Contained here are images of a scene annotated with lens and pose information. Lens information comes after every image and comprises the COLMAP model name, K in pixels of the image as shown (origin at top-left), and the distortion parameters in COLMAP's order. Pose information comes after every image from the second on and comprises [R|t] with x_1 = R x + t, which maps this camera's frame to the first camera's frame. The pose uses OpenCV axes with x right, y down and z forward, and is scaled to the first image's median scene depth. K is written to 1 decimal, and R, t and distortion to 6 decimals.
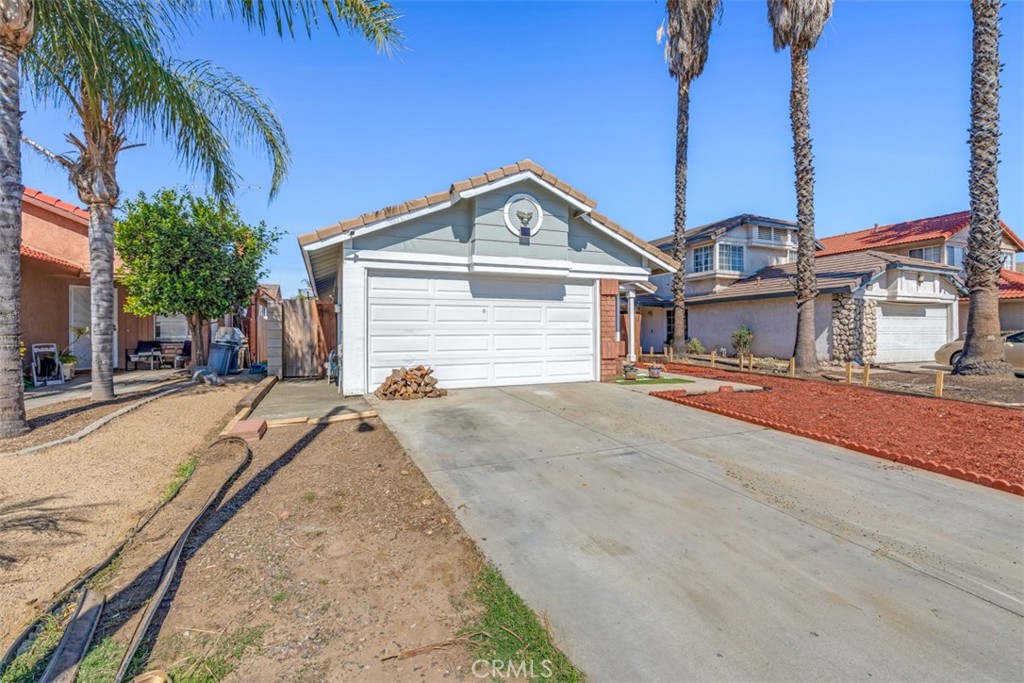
lens RADIAL K [[458.6, 0, 510.2], [0, 458.6, 330.5], [0, 0, 1]] dist [-0.002695, -0.000316]
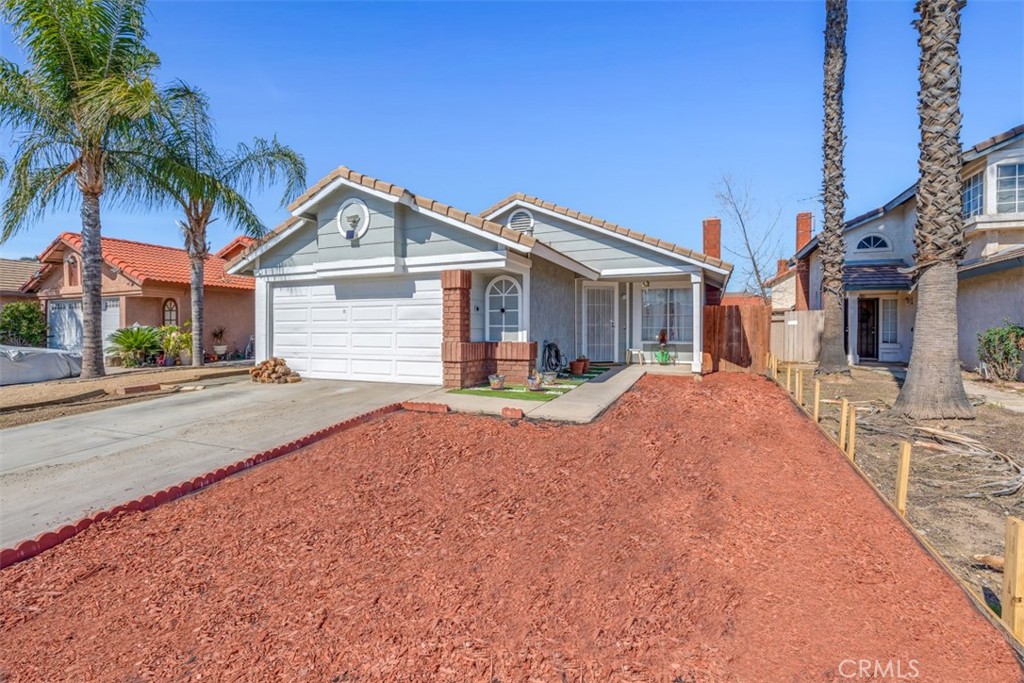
lens RADIAL K [[455.2, 0, 521.1], [0, 455.2, 332.0], [0, 0, 1]] dist [-0.003903, -0.000304]
pose [[0.695204, 0.008519, -0.718762, 0.928717], [-0.000101, 0.999931, 0.011754, -0.005120], [0.718813, -0.008099, 0.695157, 0.492188]]
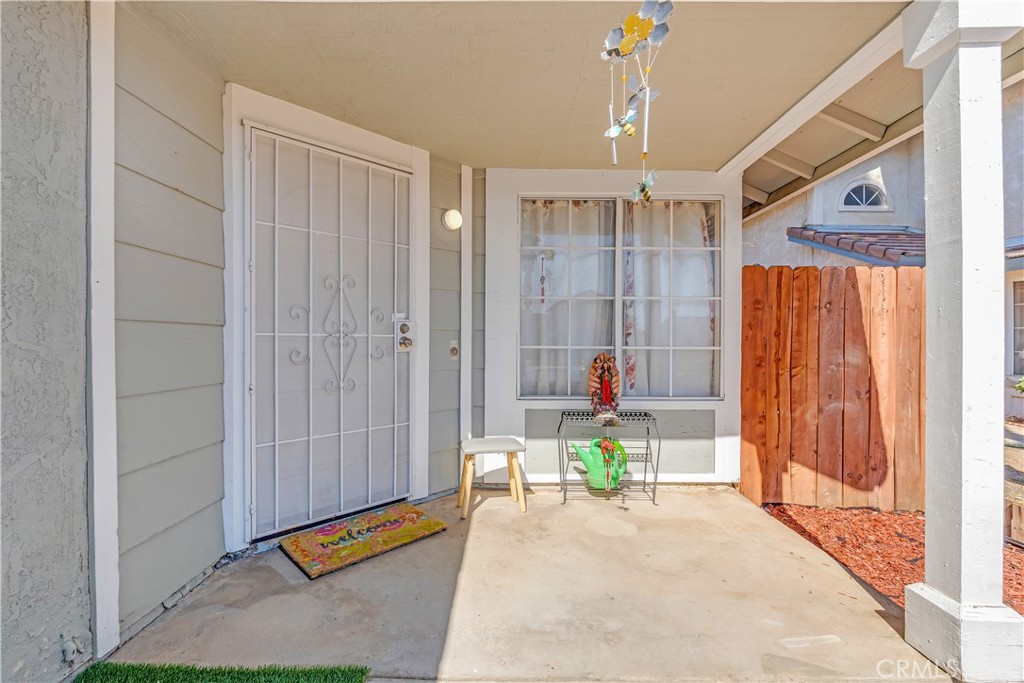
lens RADIAL K [[451.9, 0, 512.0], [0, 451.9, 341.5], [0, 0, 1]] dist [-0.004360, -0.000570]
pose [[0.925167, 0.009144, -0.379450, 0.331851], [-0.006977, 0.999951, 0.007086, -0.008009], [0.379496, -0.003909, 0.925185, 1.368043]]
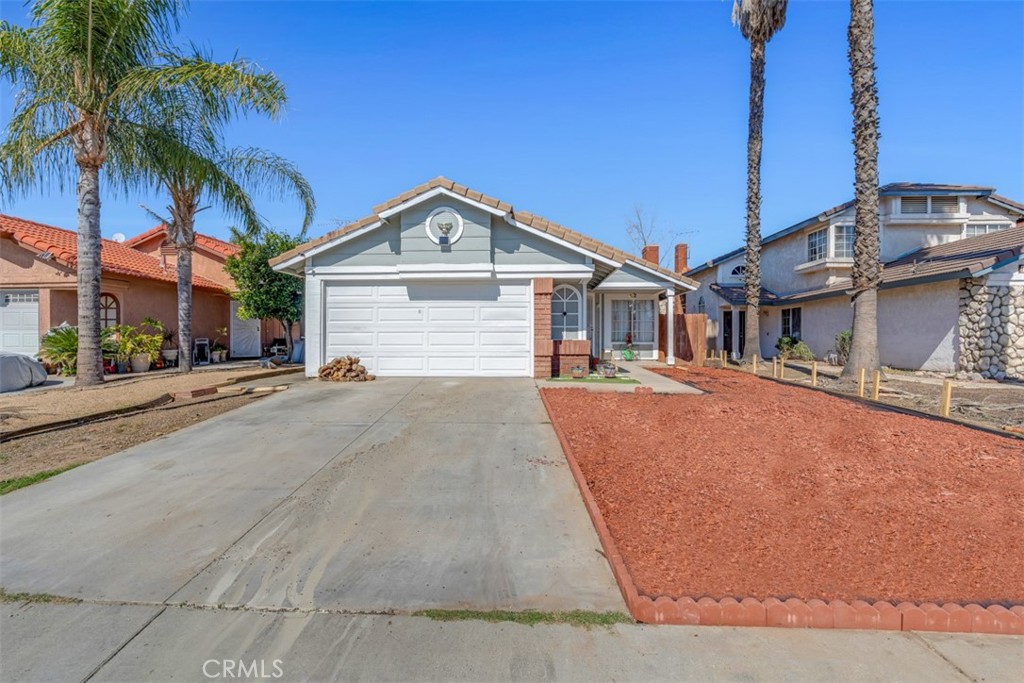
lens RADIAL K [[451.9, 0, 512.0], [0, 451.9, 341.5], [0, 0, 1]] dist [-0.004360, -0.000570]
pose [[0.901743, 0.007342, -0.432210, 0.589597], [-0.002694, 0.999932, 0.011366, 0.017978], [0.432264, -0.009084, 0.901701, 0.059213]]
